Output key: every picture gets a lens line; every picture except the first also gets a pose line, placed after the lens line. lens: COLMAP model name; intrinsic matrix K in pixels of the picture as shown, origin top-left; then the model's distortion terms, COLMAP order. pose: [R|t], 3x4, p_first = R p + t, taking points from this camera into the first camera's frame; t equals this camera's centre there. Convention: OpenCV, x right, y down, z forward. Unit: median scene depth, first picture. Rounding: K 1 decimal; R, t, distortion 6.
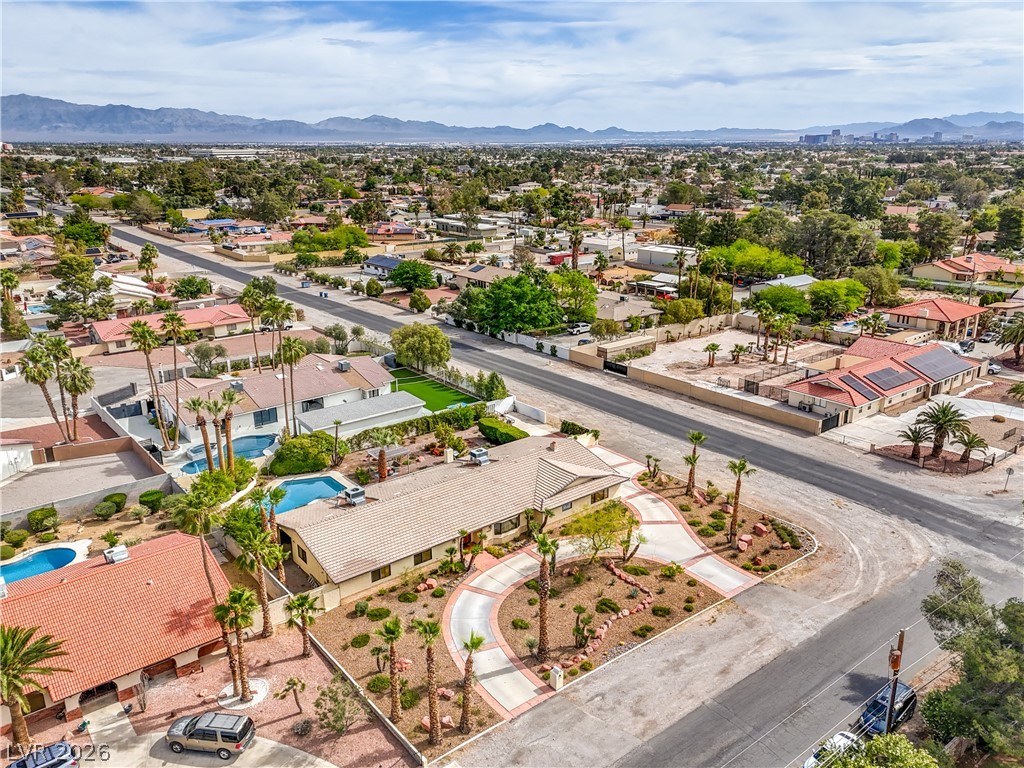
lens RADIAL K [[787.7, 0, 508.7], [0, 787.7, 367.9], [0, 0, 1]] dist [0.087363, -0.087438]
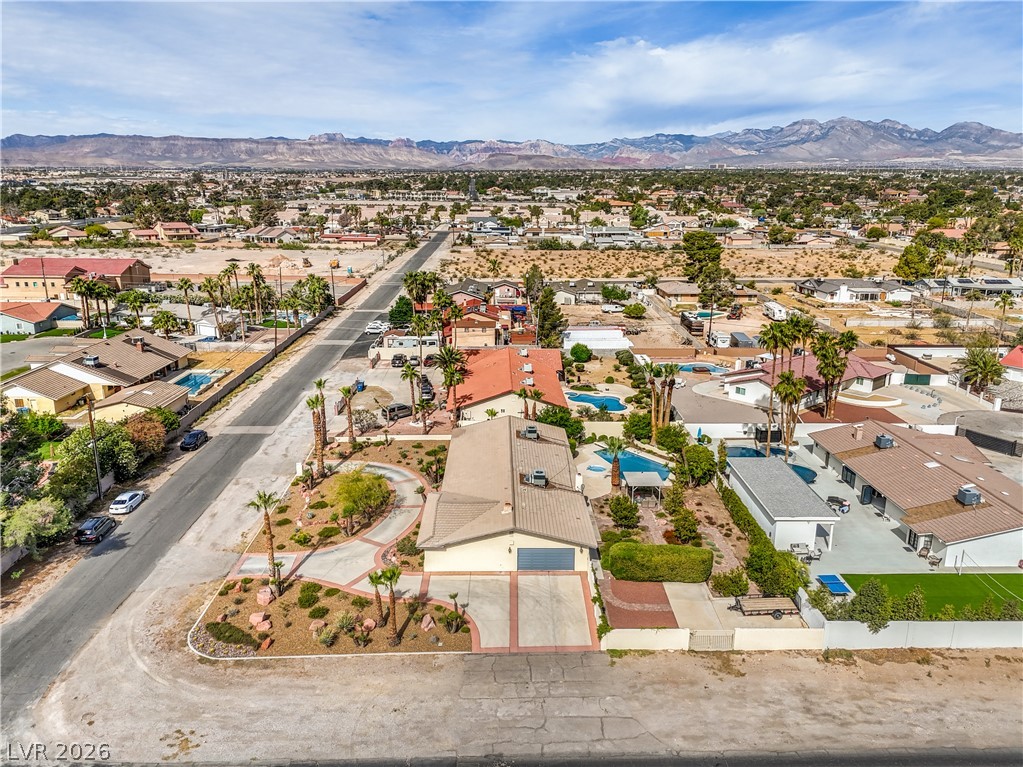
lens RADIAL K [[749.0, 0, 511.5], [0, 749.0, 383.5], [0, 0, 1]] dist [0.085865, -0.075844]
pose [[-0.601801, 0.208766, -0.770878, 0.551510], [-0.224782, 0.881935, 0.414323, -0.299704], [0.766361, 0.422620, -0.483822, 1.144273]]
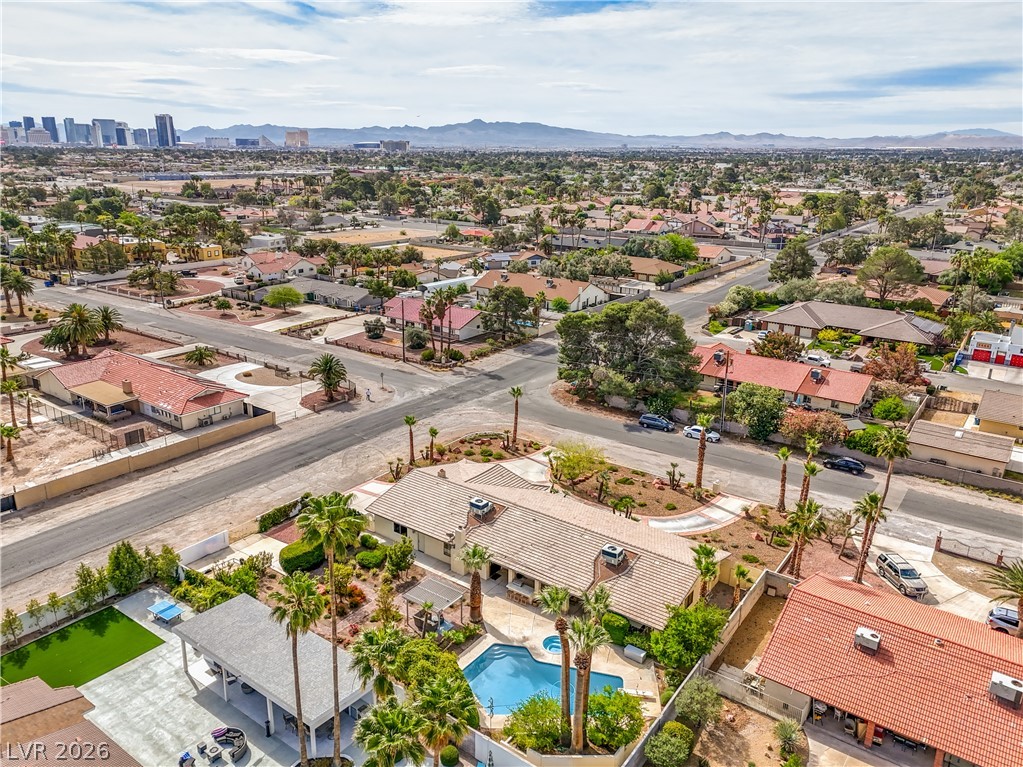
lens RADIAL K [[749.0, 0, 511.5], [0, 749.0, 383.5], [0, 0, 1]] dist [0.085865, -0.075844]
pose [[-0.270780, -0.284549, 0.919625, -0.680553], [0.256403, 0.899485, 0.353814, -0.265920], [-0.927866, 0.331601, -0.170603, 0.894146]]
